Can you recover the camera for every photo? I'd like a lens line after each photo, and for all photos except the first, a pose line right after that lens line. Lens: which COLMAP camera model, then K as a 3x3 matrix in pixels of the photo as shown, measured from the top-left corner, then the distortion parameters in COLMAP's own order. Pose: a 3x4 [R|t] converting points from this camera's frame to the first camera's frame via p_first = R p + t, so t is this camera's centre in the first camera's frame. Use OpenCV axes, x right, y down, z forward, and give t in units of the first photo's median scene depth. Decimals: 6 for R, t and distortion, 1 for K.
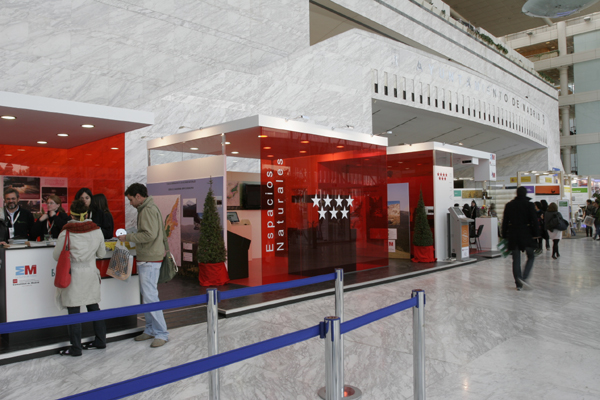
lens RADIAL K [[475.5, 0, 298.7], [0, 475.5, 199.8], [0, 0, 1]] dist [-0.069156, 0.007263]
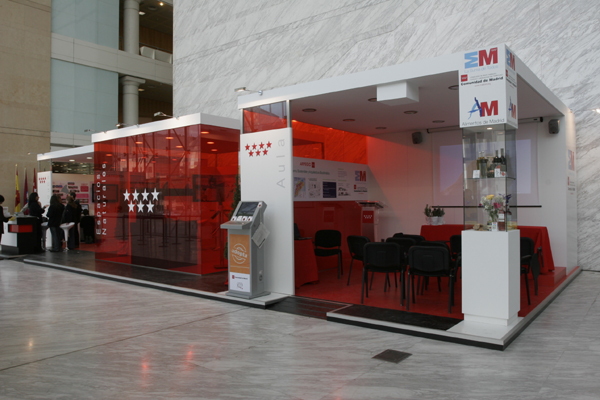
lens RADIAL K [[475.5, 0, 298.9], [0, 475.5, 201.2], [0, 0, 1]] dist [-0.069156, 0.007263]
pose [[0.096270, 0.012965, -0.995271, 1.122896], [0.031398, 0.999378, 0.016056, 0.009961], [0.994860, -0.032795, 0.095803, 1.230254]]
